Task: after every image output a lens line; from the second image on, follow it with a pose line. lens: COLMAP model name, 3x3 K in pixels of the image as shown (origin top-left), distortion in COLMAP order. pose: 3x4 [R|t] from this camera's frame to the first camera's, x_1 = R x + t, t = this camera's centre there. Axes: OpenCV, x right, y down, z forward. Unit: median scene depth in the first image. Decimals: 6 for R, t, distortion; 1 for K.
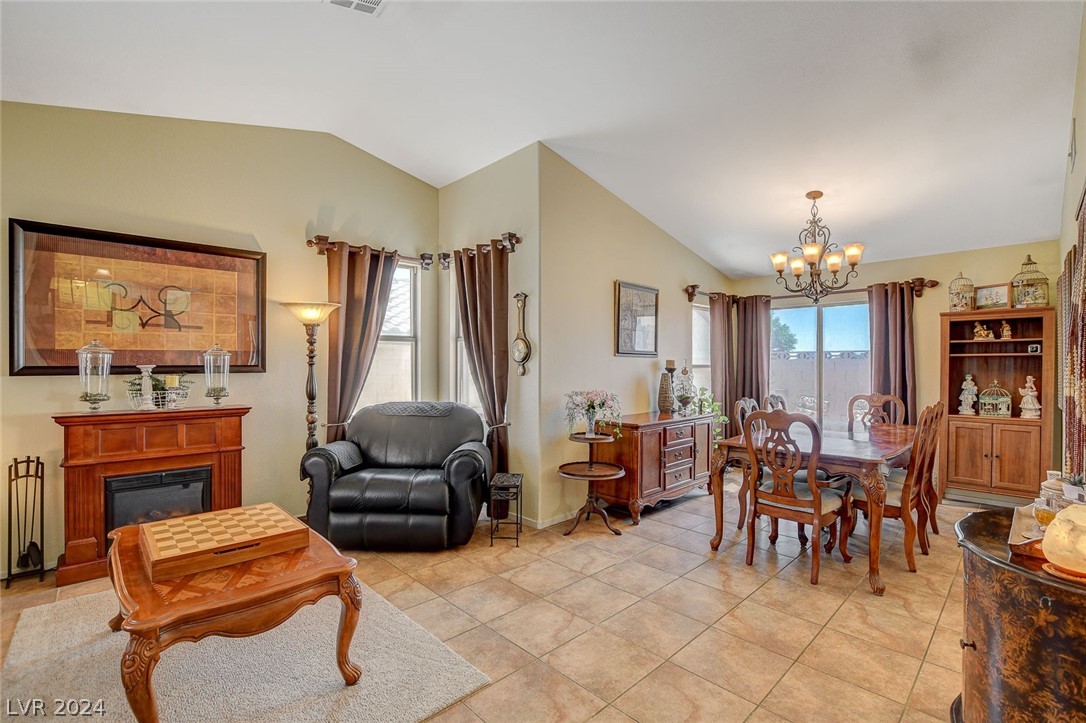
lens RADIAL K [[485.4, 0, 551.7], [0, 485.4, 363.3], [0, 0, 1]] dist [-0.034153, 0.005048]
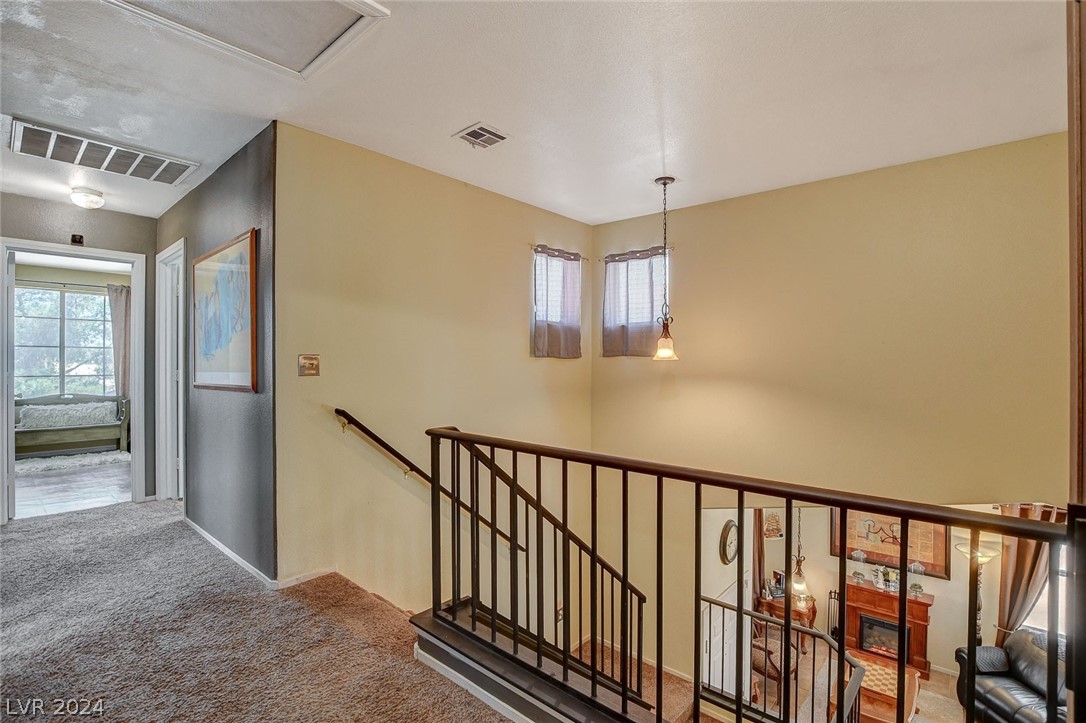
lens RADIAL K [[504.5, 0, 541.6], [0, 504.5, 362.0], [0, 0, 1]] dist [-0.028462, 0.002075]
pose [[0.080717, 0.011762, -0.996668, 1.045142], [0.006738, 0.999901, 0.012346, -0.828400], [0.996714, -0.007712, 0.080630, -0.565668]]
